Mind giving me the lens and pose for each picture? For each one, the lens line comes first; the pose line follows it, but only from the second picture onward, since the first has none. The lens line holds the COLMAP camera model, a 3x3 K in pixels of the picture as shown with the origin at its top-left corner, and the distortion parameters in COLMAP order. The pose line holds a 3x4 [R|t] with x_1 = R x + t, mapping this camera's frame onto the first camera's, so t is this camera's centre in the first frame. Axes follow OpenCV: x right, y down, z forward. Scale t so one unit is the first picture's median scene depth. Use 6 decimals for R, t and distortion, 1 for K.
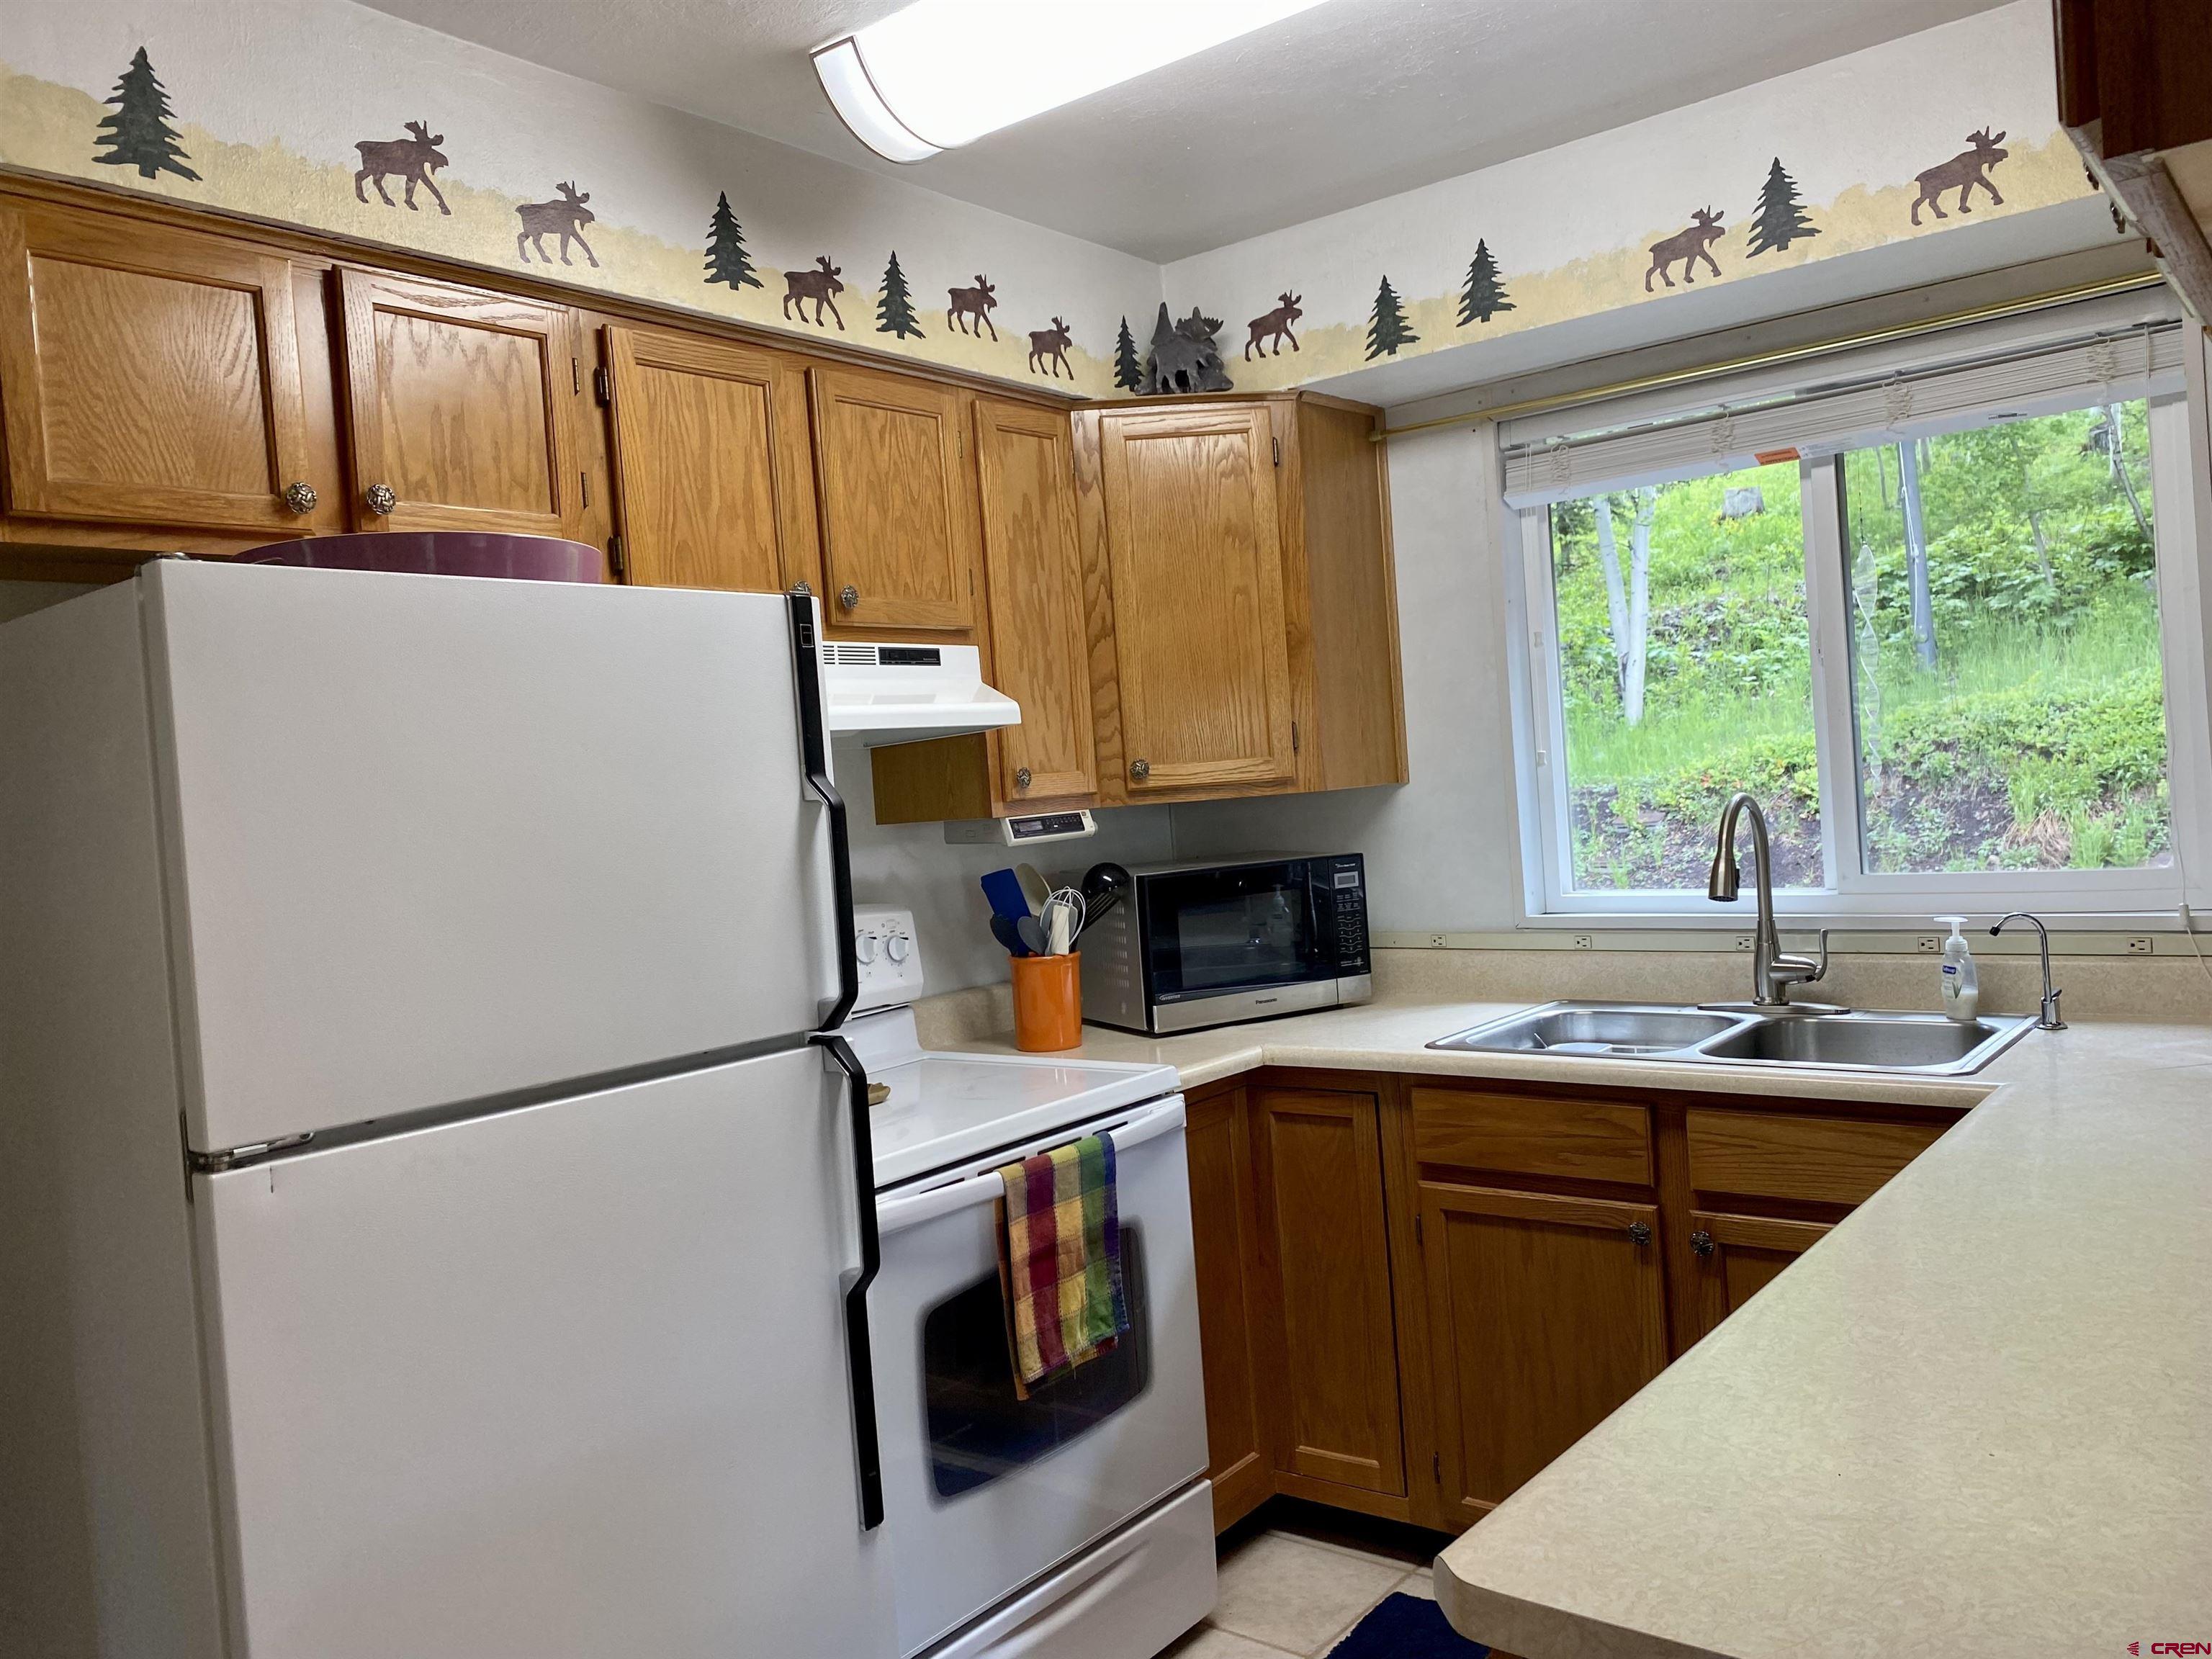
lens RADIAL K [[1692.0, 0, 1102.8], [0, 1692.0, 782.6], [0, 0, 1]] dist [0.082397, -0.090784]
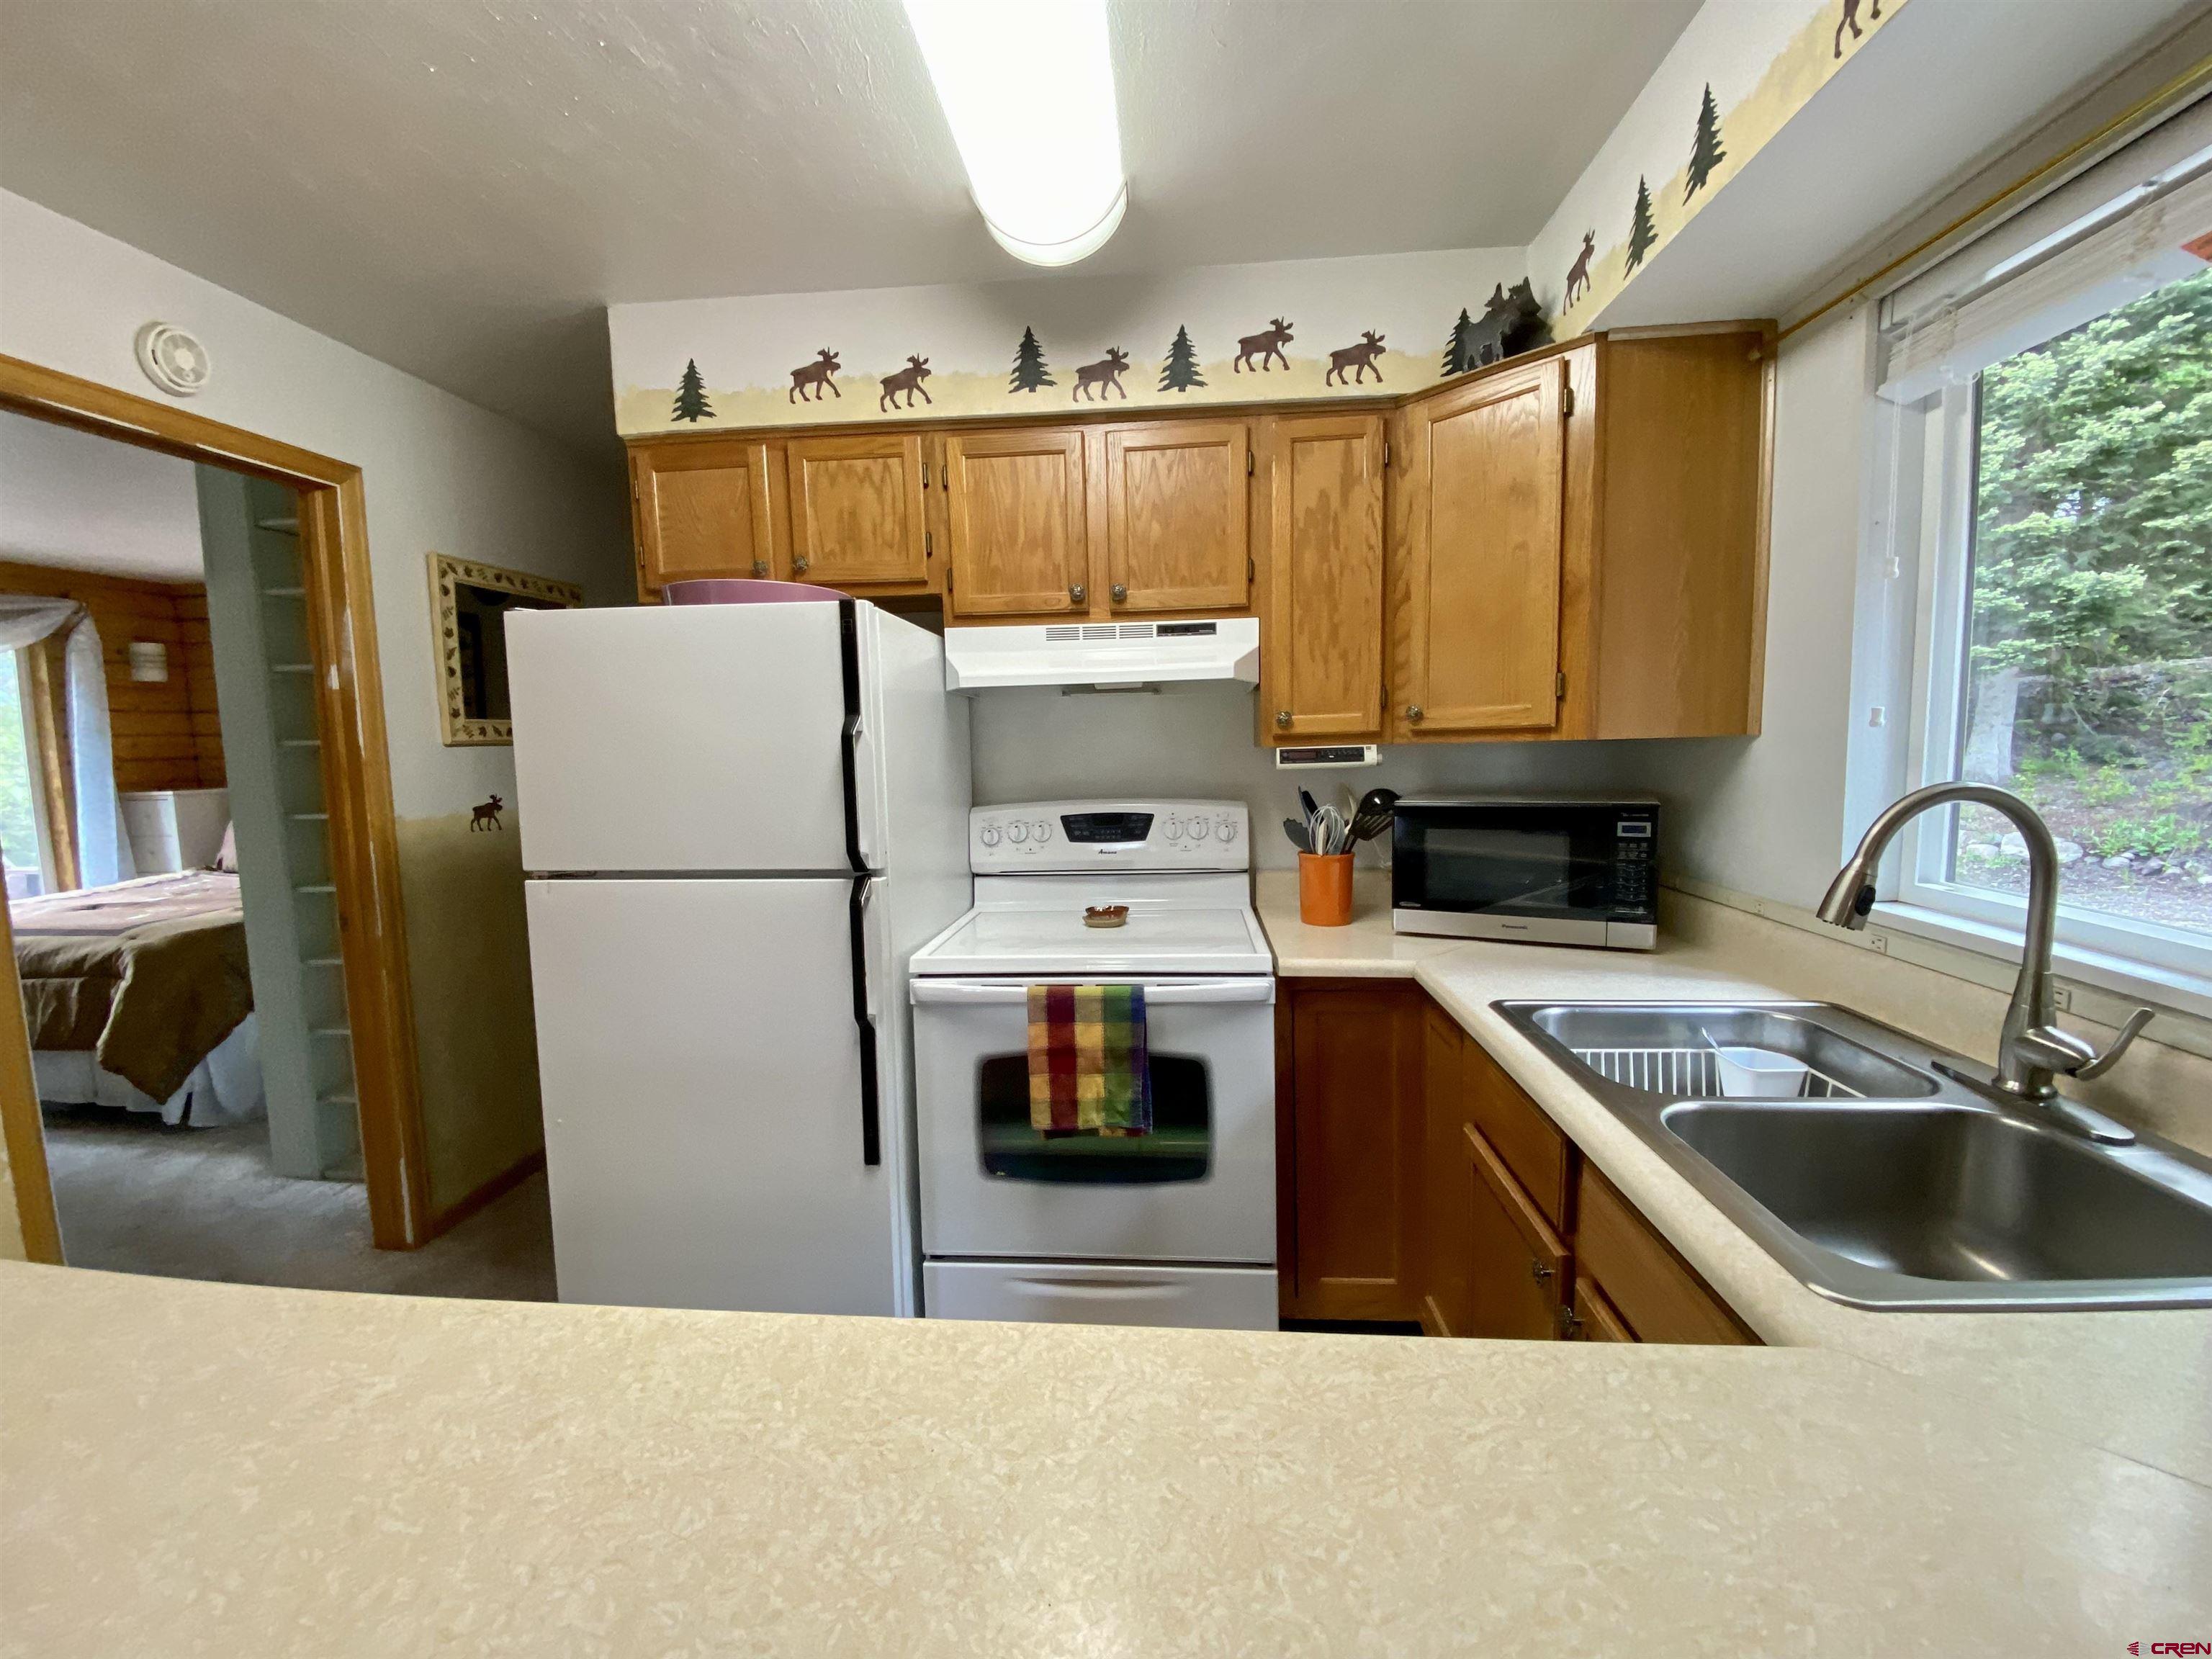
lens RADIAL K [[915.1, 0, 1106.0], [0, 915.1, 829.5], [0, 0, 1]] dist [0.038800, -0.033539]
pose [[0.556795, 0.133253, -0.819892, 0.505972], [-0.019283, 0.988856, 0.147619, -0.020981], [0.830426, -0.066383, 0.553160, 0.520051]]
